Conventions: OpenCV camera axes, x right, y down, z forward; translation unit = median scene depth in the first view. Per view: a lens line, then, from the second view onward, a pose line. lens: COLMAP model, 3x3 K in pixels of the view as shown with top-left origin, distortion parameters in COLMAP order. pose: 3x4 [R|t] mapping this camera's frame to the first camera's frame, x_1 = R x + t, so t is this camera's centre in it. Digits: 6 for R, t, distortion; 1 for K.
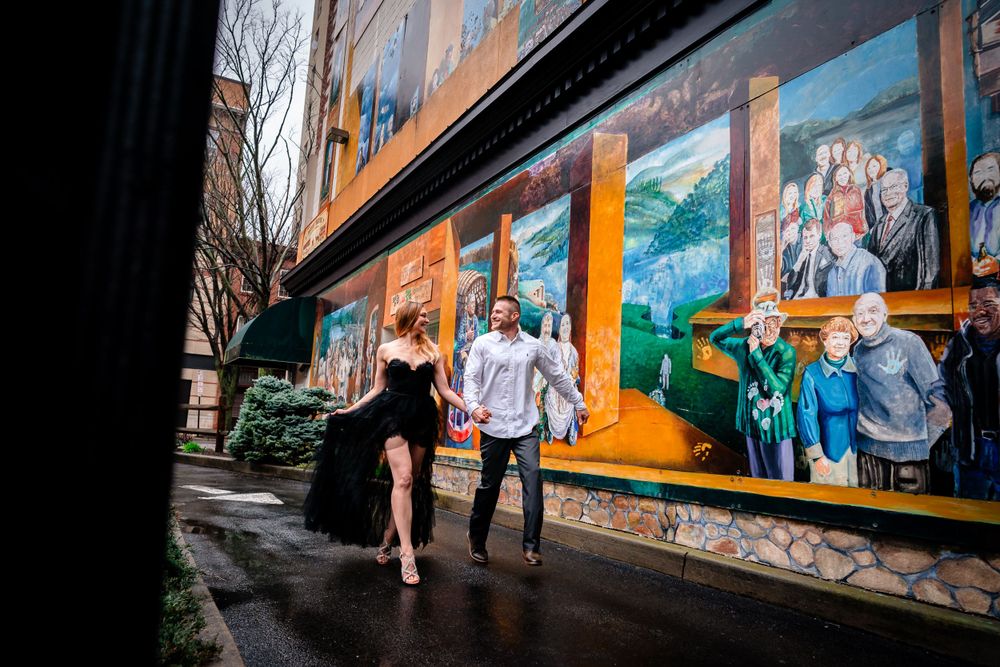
lens RADIAL K [[653.4, 0, 498.9], [0, 653.4, 338.8], [0, 0, 1]] dist [-0.005891, 0.004526]
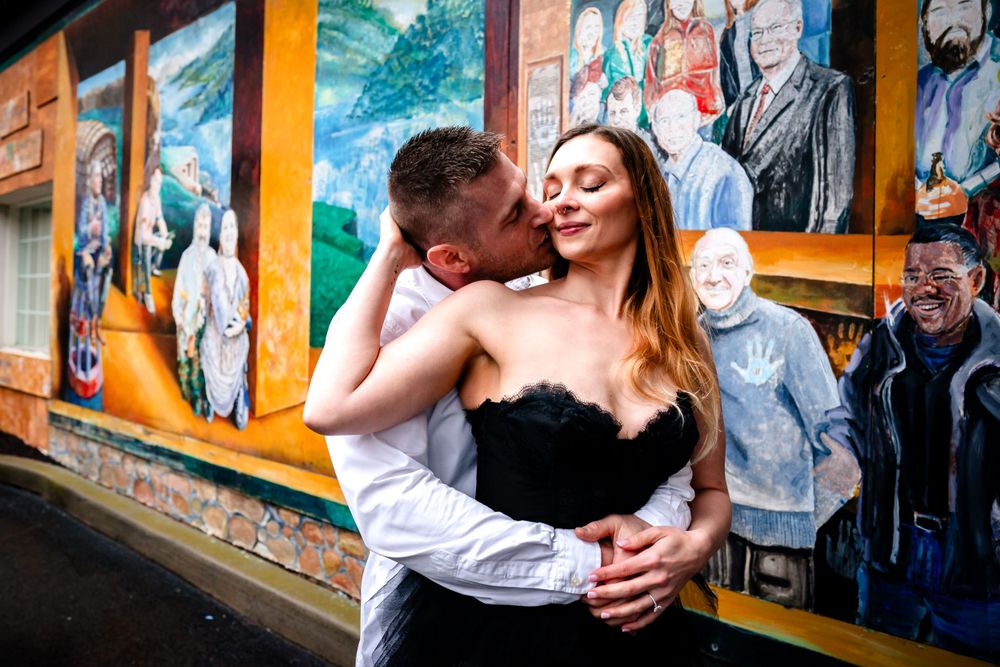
lens RADIAL K [[653.4, 0, 505.1], [0, 653.4, 333.5], [0, 0, 1]] dist [-0.005891, 0.004526]
pose [[0.929756, -0.051764, 0.364519, 0.148726], [-0.024082, 0.979397, 0.200503, -0.069492], [-0.367387, -0.195197, 0.909354, 0.425138]]
